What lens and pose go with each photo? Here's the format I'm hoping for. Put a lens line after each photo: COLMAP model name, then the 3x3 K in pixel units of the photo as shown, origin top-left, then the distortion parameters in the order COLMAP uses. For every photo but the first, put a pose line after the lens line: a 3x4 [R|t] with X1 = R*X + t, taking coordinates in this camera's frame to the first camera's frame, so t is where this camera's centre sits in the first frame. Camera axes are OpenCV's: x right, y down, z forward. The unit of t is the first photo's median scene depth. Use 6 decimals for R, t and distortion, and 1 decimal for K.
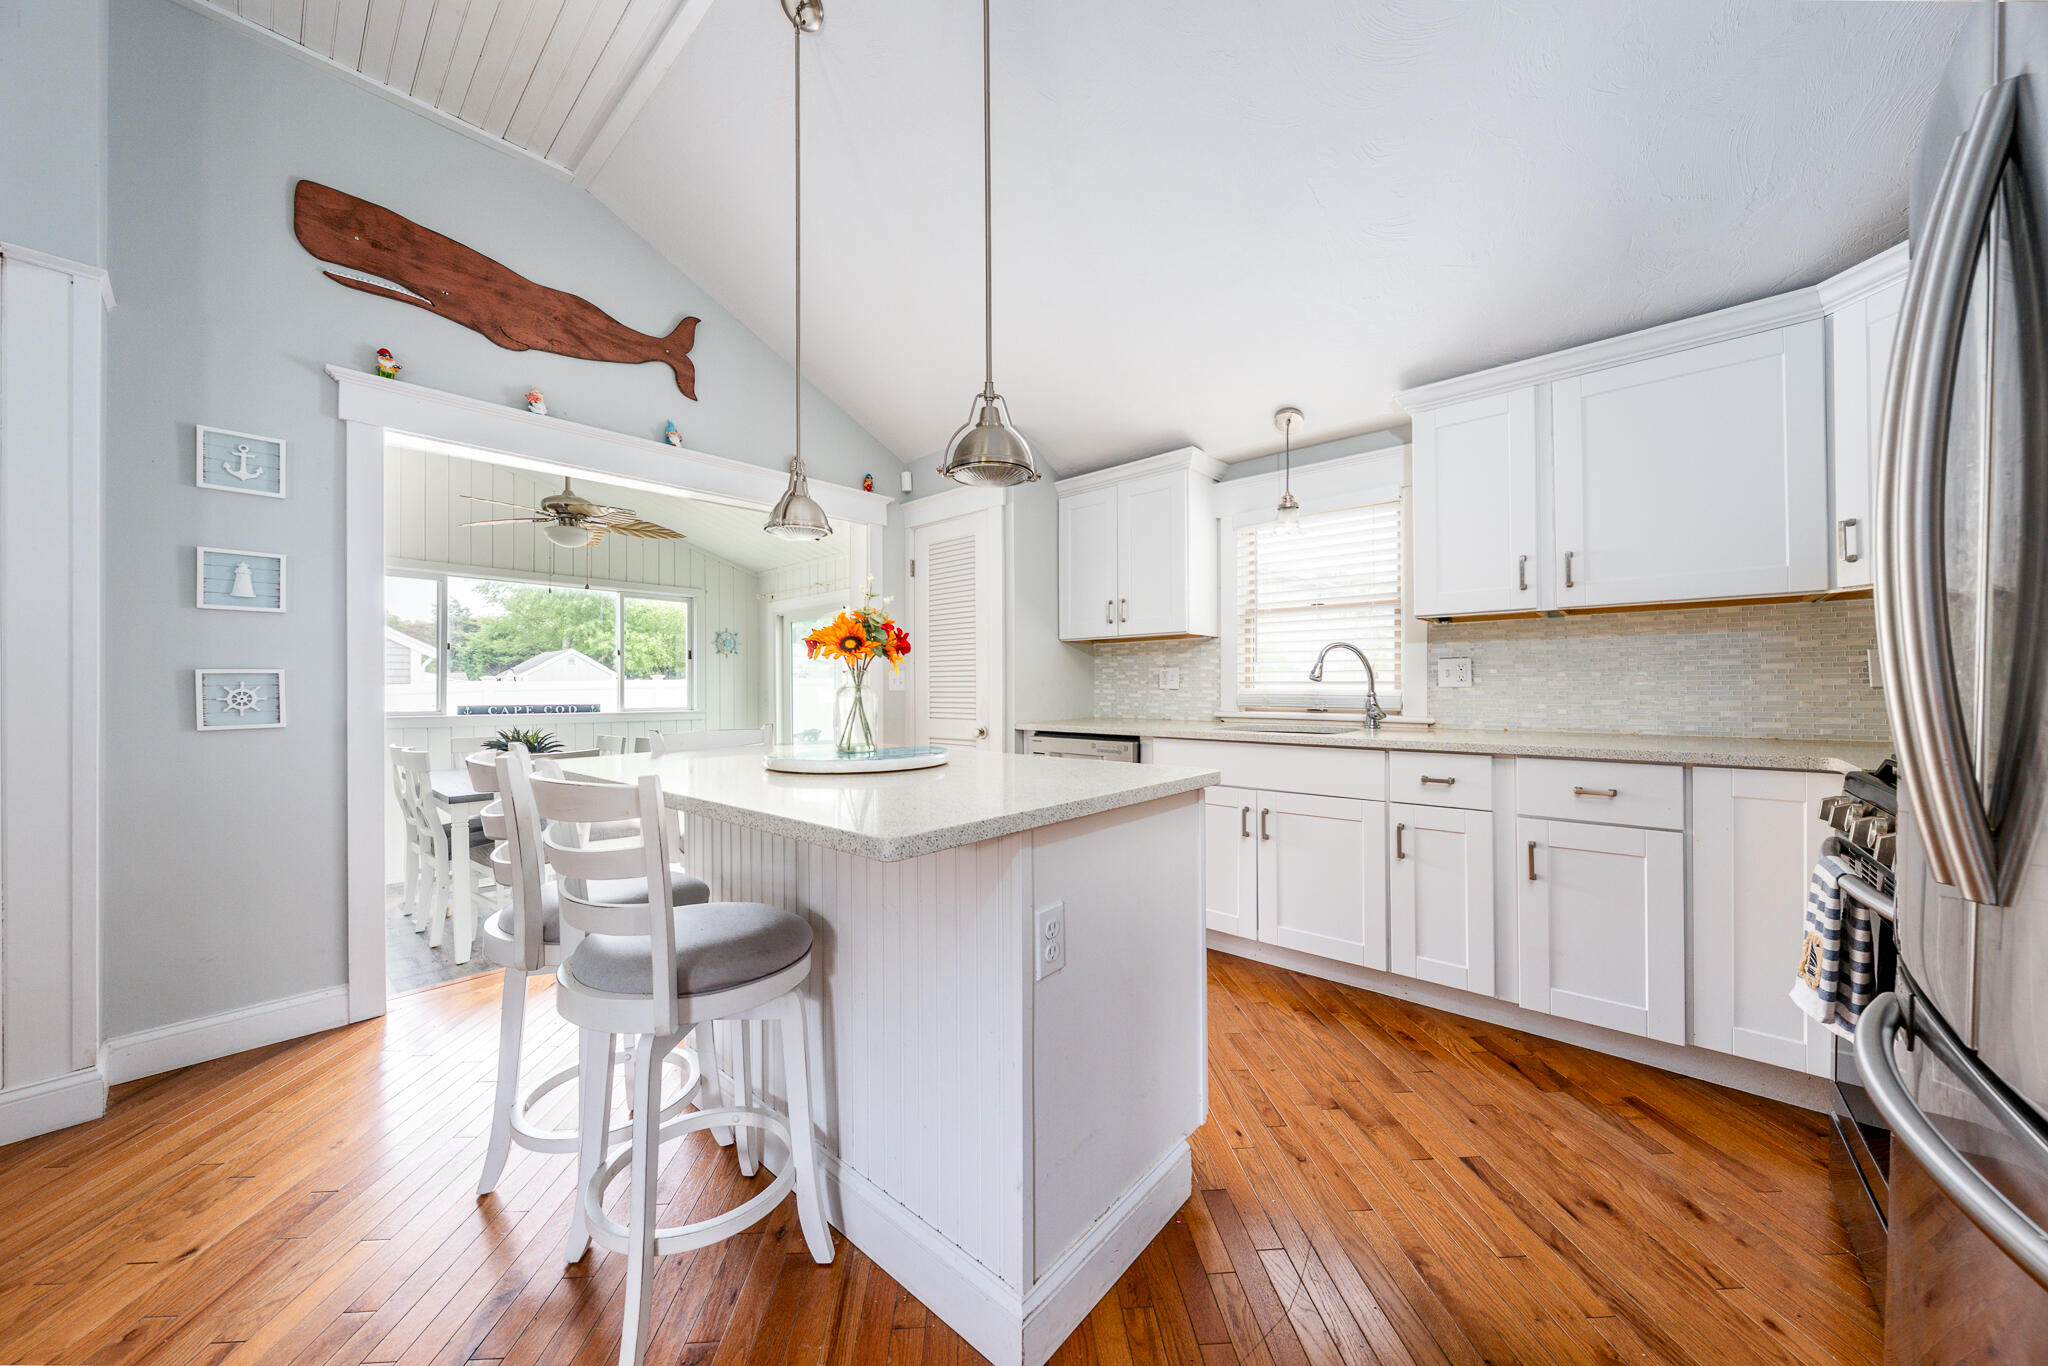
lens RADIAL K [[700.8, 0, 1032.9], [0, 700.8, 689.7], [0, 0, 1]] dist [-0.014792, -0.000055]
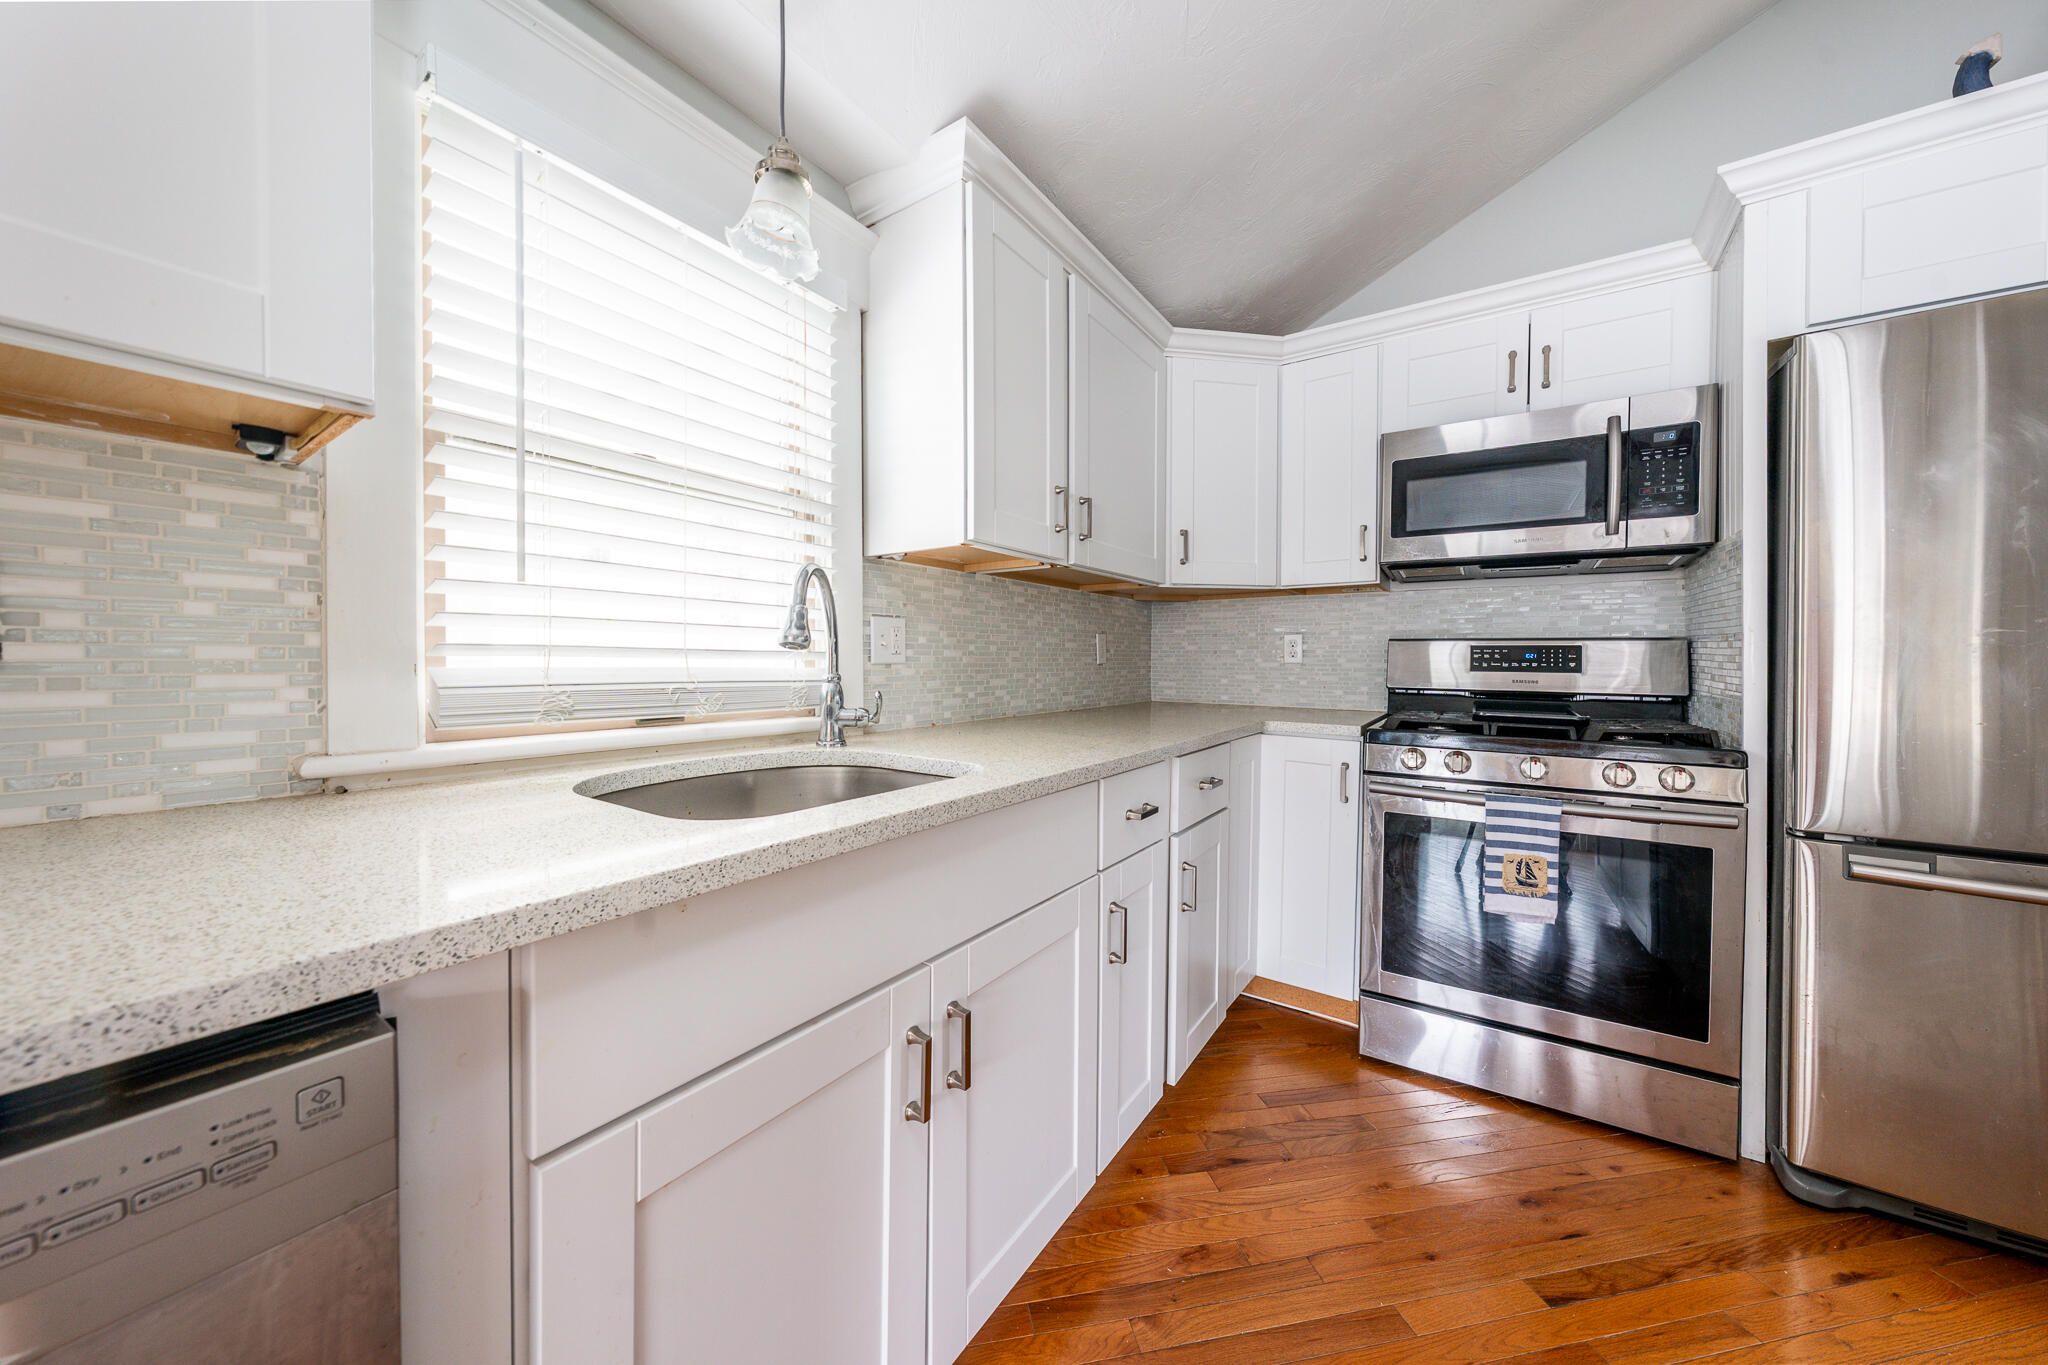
lens RADIAL K [[697.2, 0, 1015.7], [0, 697.2, 668.8], [0, 0, 1]] dist [-0.002196, -0.000036]
pose [[-0.107505, -0.007424, 0.994177, -0.019098], [0.002318, 0.999968, 0.007718, -0.003938], [-0.994202, 0.003135, -0.107484, 0.997932]]
